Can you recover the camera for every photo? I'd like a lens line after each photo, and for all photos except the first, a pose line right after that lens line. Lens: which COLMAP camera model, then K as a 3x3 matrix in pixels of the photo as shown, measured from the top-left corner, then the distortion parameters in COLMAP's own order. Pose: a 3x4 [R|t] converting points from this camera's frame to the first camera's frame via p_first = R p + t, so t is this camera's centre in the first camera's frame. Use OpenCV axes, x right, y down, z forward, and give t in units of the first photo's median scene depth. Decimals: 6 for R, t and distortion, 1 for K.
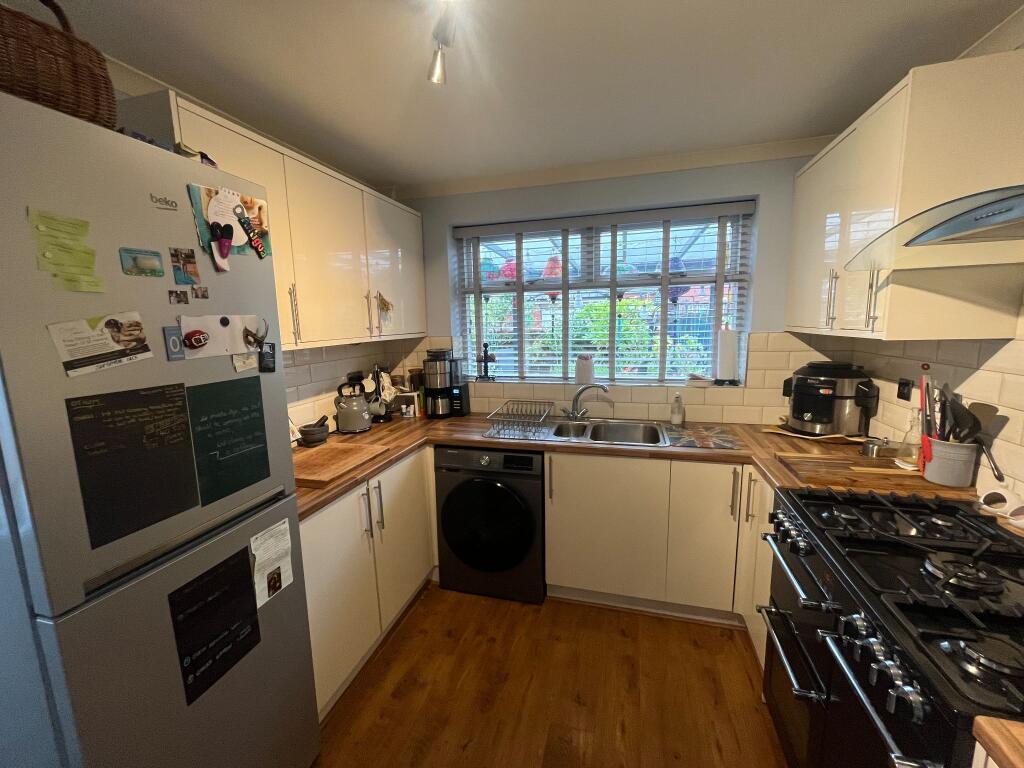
lens RADIAL K [[414.1, 0, 512.0], [0, 414.1, 385.4], [0, 0, 1]] dist [-0.003233, -0.000497]
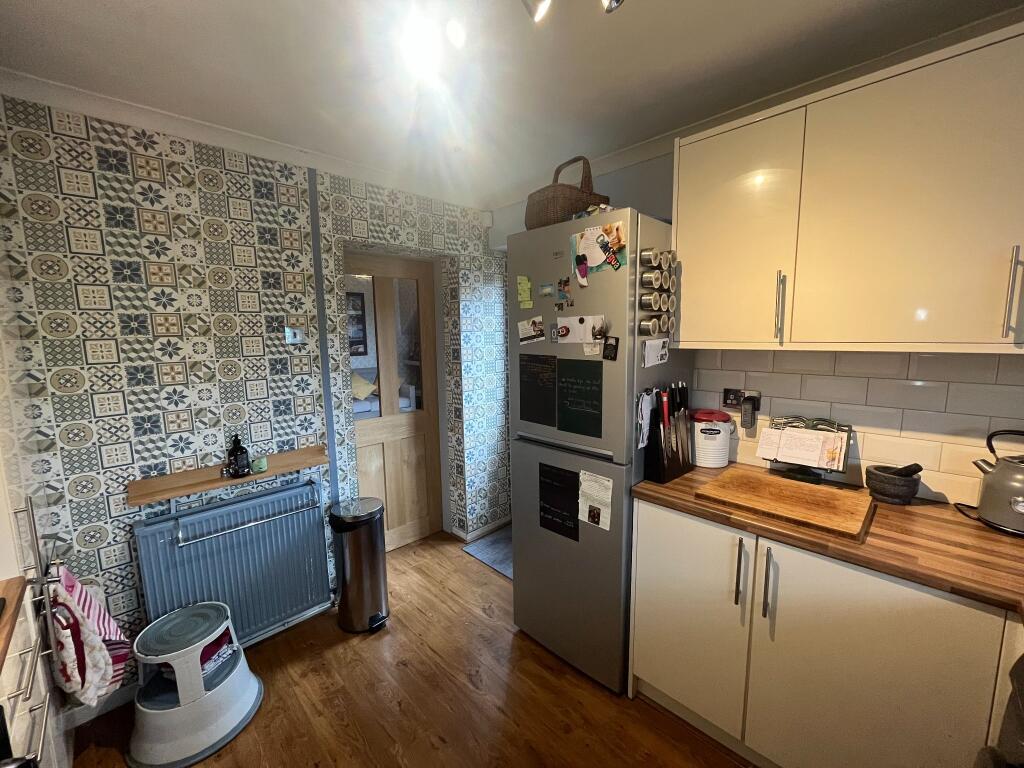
lens RADIAL K [[414.1, 0, 511.7], [0, 414.1, 385.0], [0, 0, 1]] dist [-0.003233, -0.000497]
pose [[-0.493007, 0.147124, -0.857496, 0.455478], [-0.109269, 0.967324, 0.228790, -0.147921], [0.863137, 0.206493, -0.460821, 0.922959]]
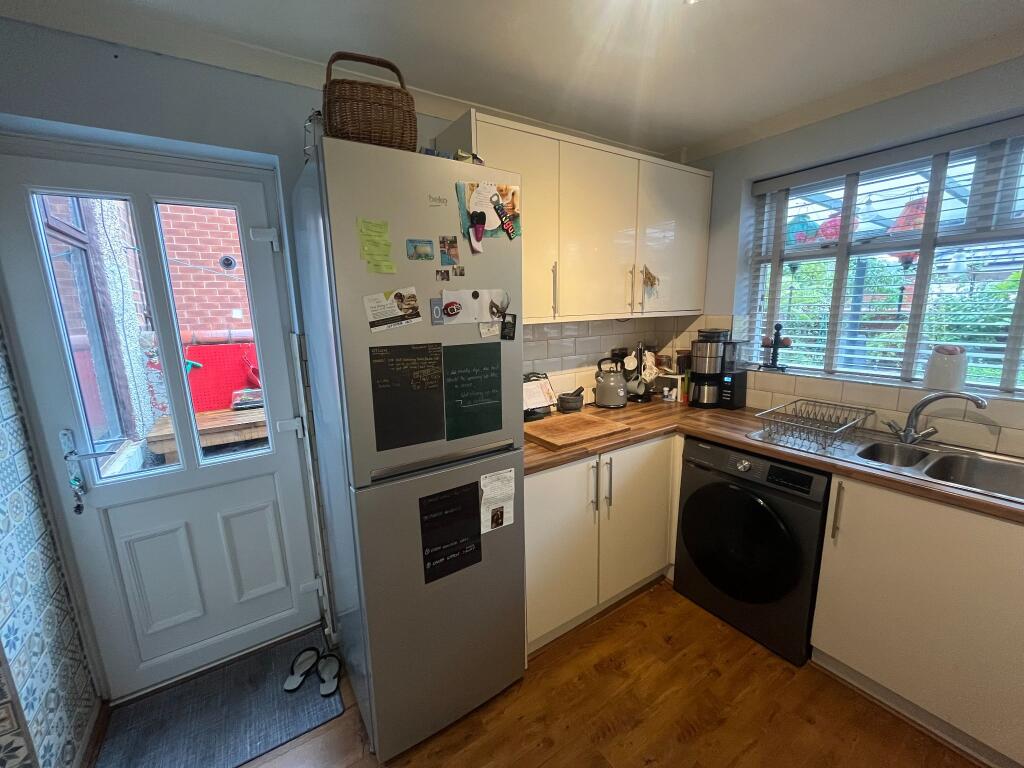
lens RADIAL K [[414.1, 0, 509.2], [0, 414.1, 385.7], [0, 0, 1]] dist [-0.003233, -0.000497]
pose [[0.754174, 0.127313, -0.644215, 0.117643], [-0.096231, 0.991862, 0.083361, -0.000870], [0.649585, -0.000875, 0.760288, 0.086512]]
